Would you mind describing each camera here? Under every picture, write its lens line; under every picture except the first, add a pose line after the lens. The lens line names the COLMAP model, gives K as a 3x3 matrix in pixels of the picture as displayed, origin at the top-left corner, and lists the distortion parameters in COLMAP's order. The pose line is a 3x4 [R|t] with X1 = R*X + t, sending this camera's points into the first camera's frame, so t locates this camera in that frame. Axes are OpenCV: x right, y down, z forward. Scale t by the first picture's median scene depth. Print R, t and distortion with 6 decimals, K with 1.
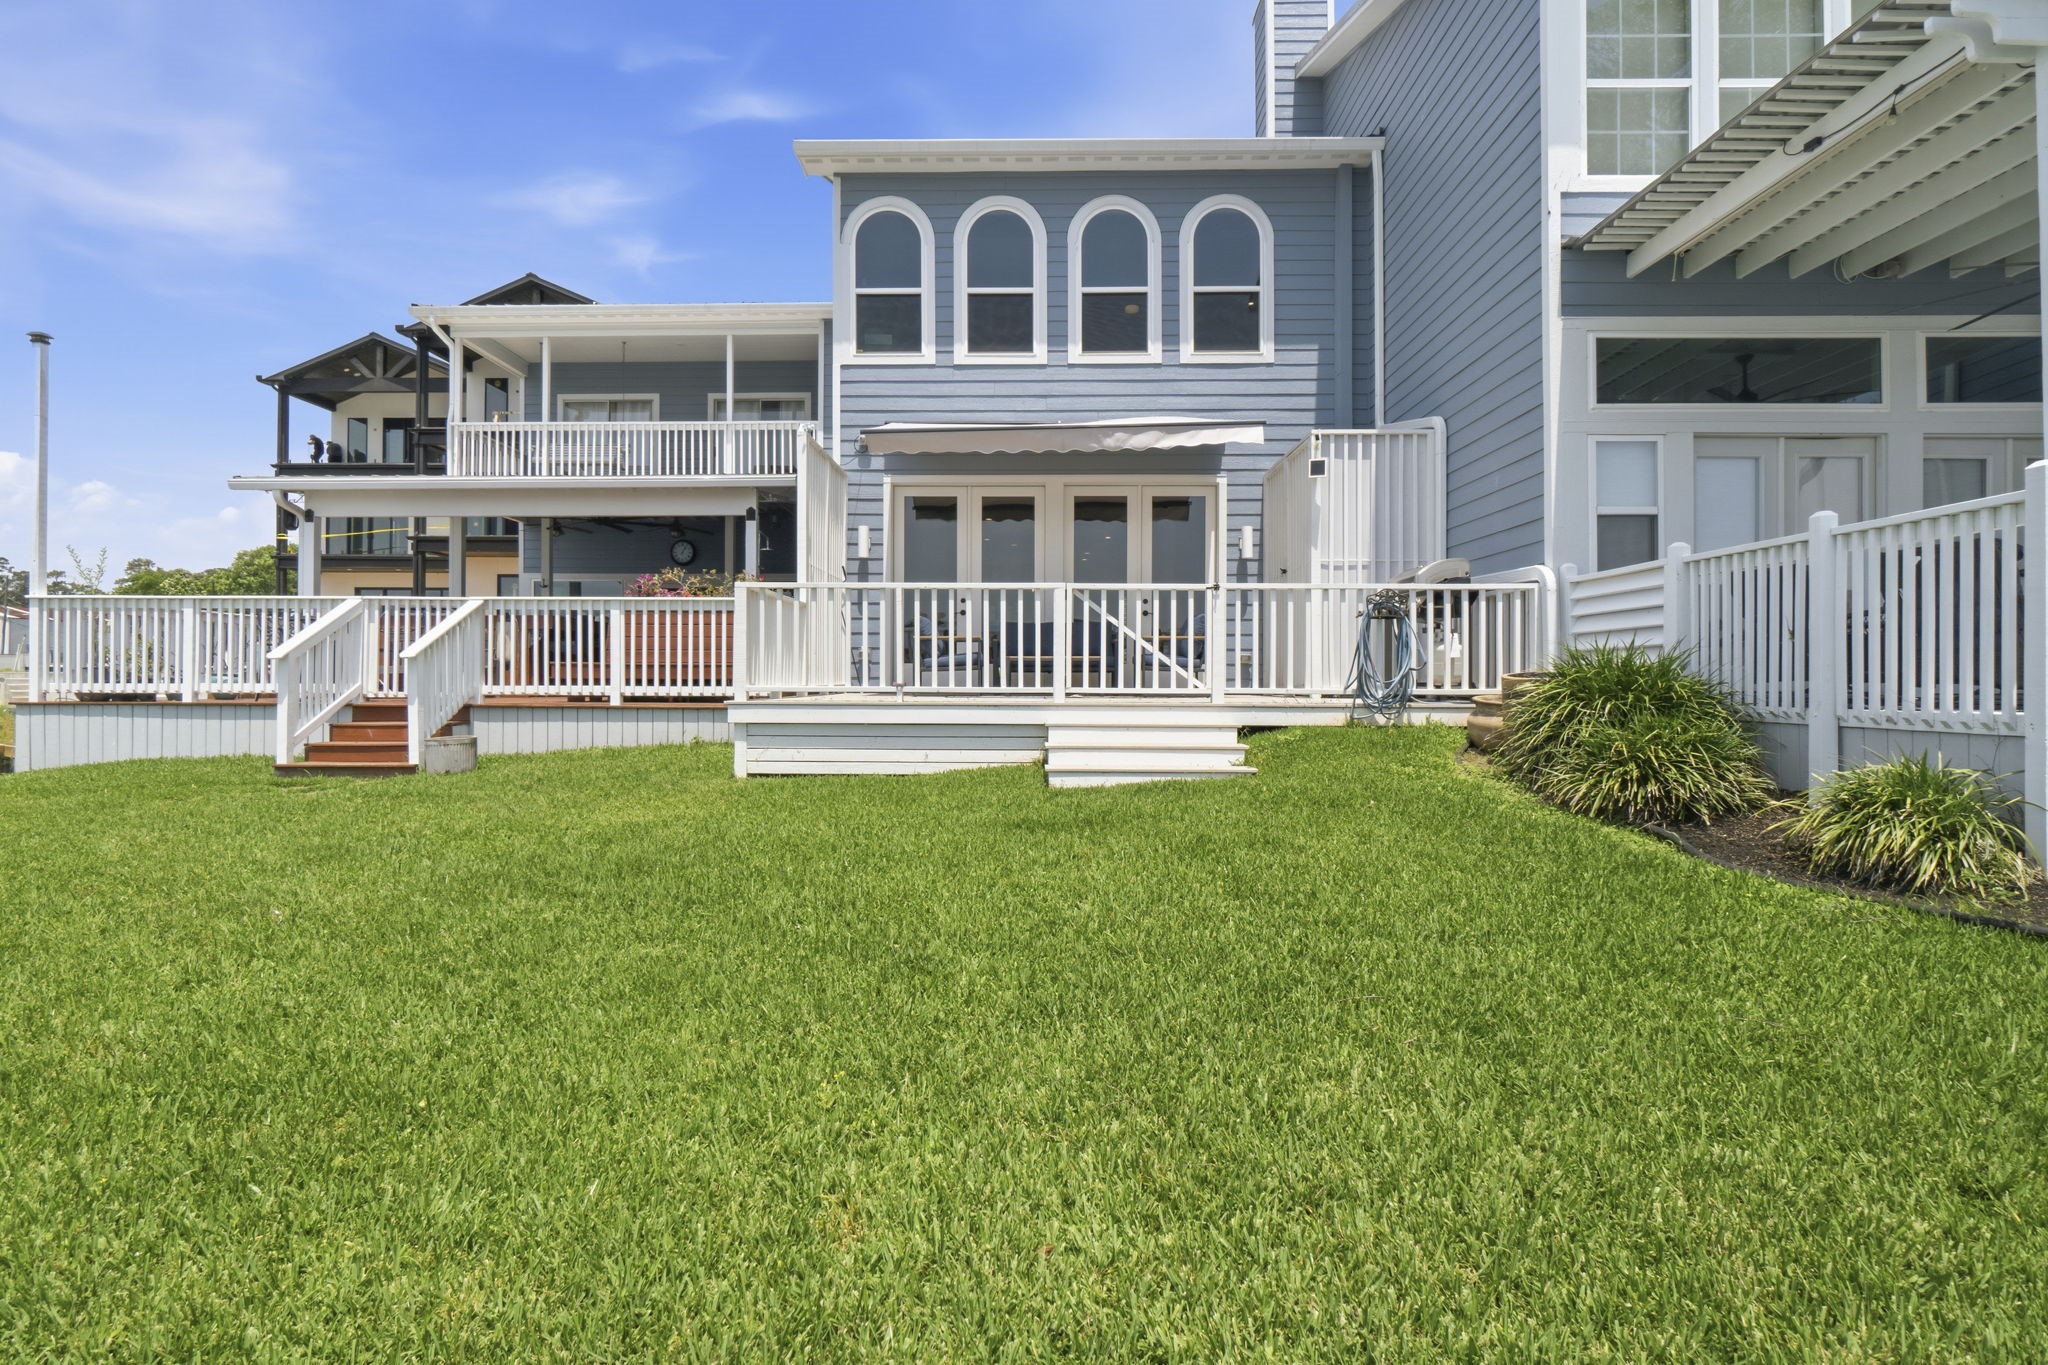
lens RADIAL K [[998.7, 0, 1017.3], [0, 998.7, 678.4], [0, 0, 1]] dist [-0.001389, -0.001621]
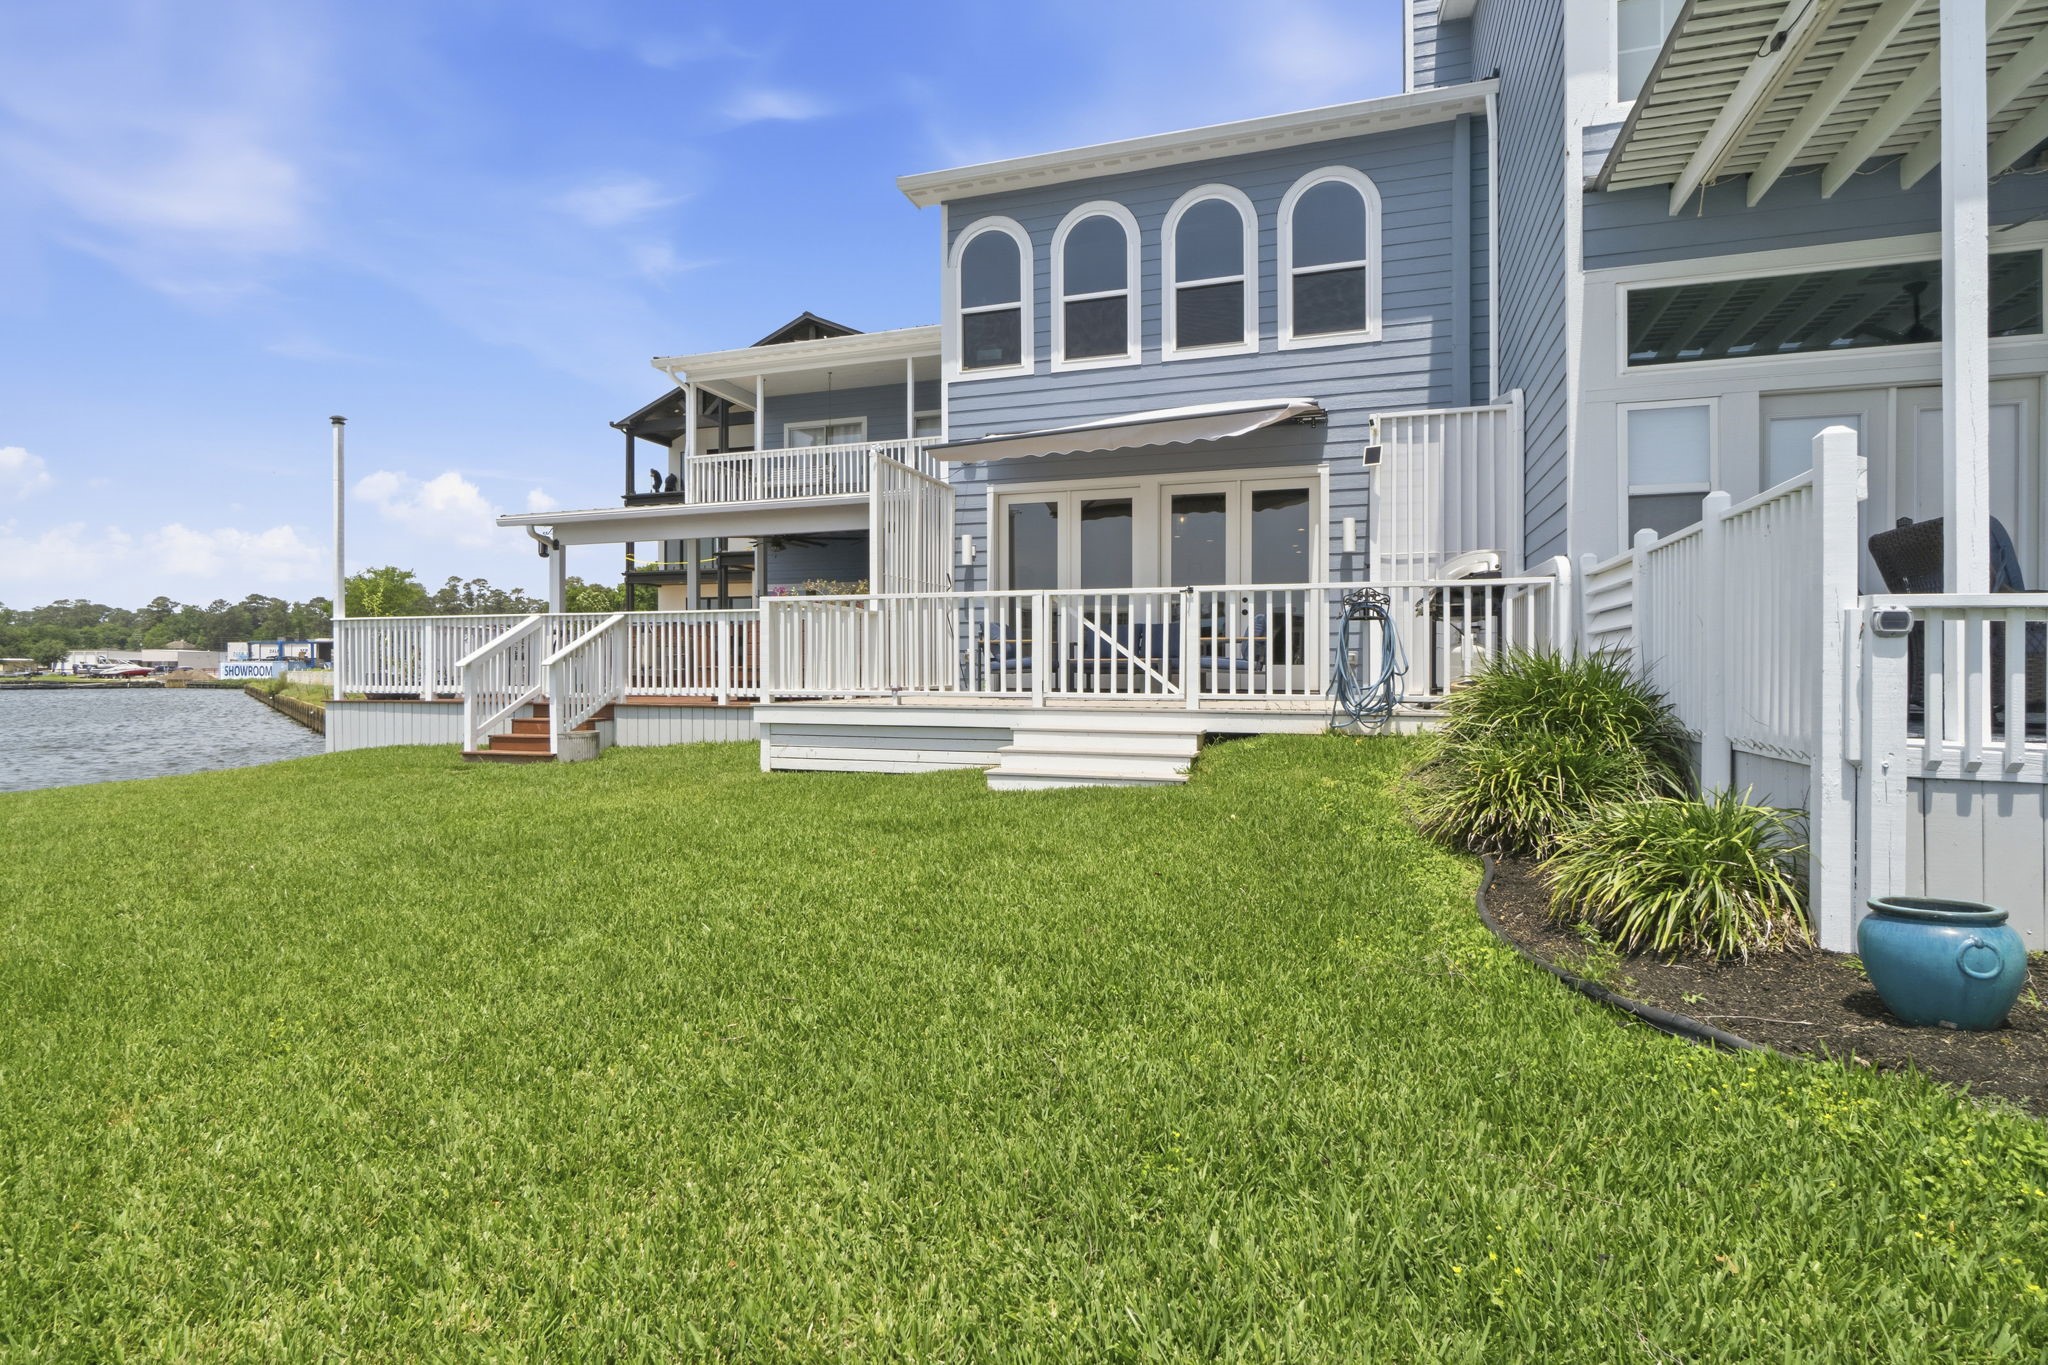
lens RADIAL K [[998.7, 0, 1027.0], [0, 998.7, 682.9], [0, 0, 1]] dist [-0.001389, -0.001621]
pose [[0.957400, 0.000321, -0.288764, 0.210909], [0.002116, 0.999965, 0.008127, -0.005655], [0.288756, -0.008392, 0.957366, 0.011634]]
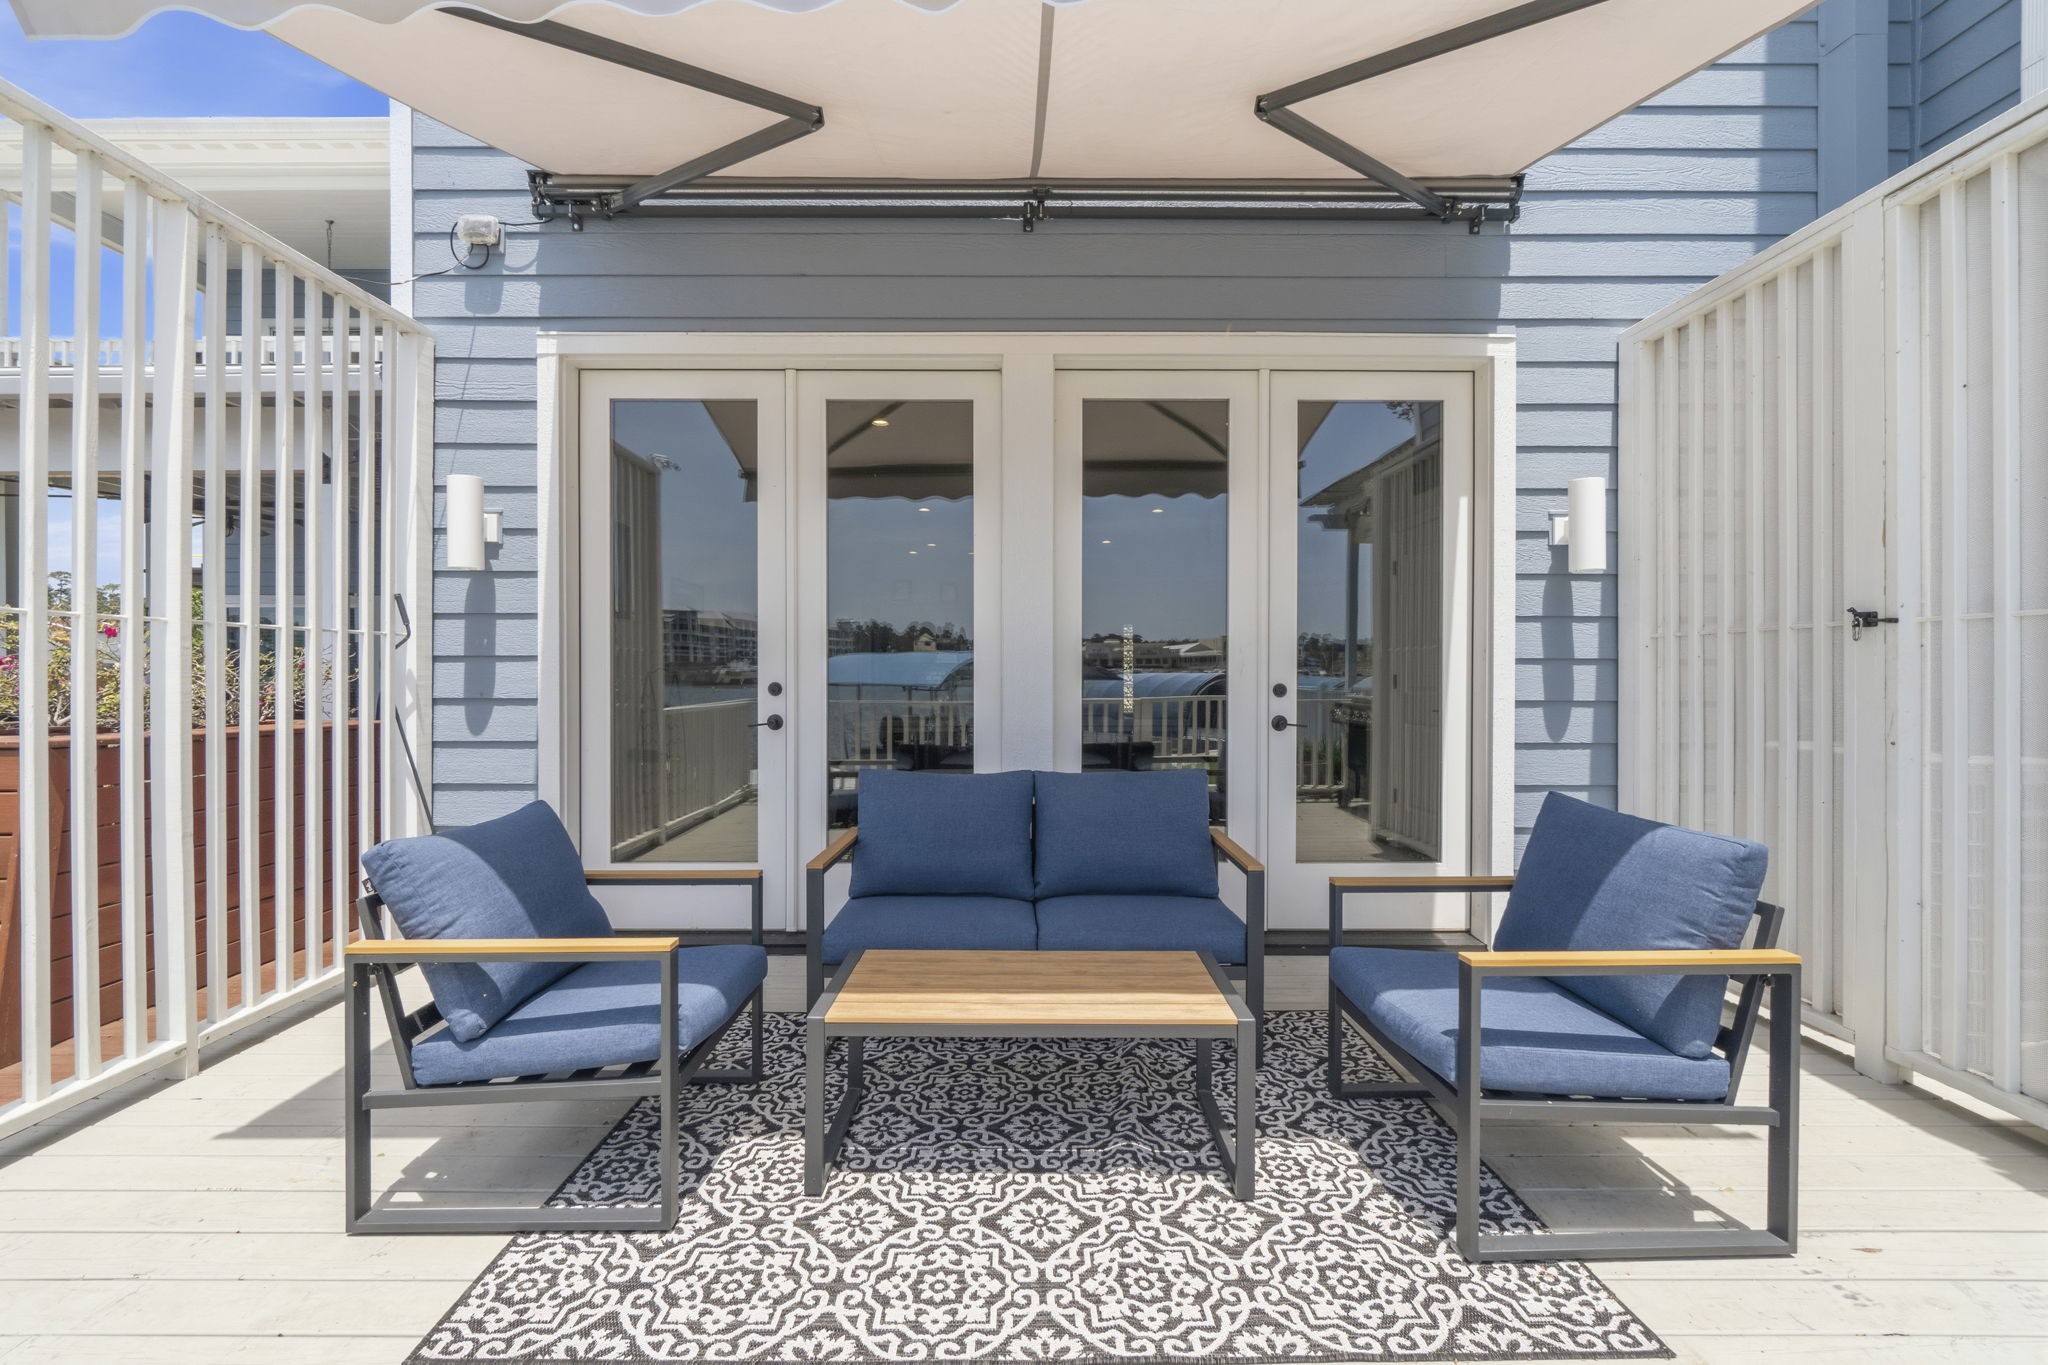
lens RADIAL K [[998.7, 0, 1031.1], [0, 998.7, 674.7], [0, 0, 1]] dist [-0.001389, -0.001621]
pose [[0.999527, -0.003487, 0.030560, 0.027658], [0.003345, 0.999983, 0.004710, -0.086914], [-0.030576, -0.004605, 0.999522, 0.657599]]
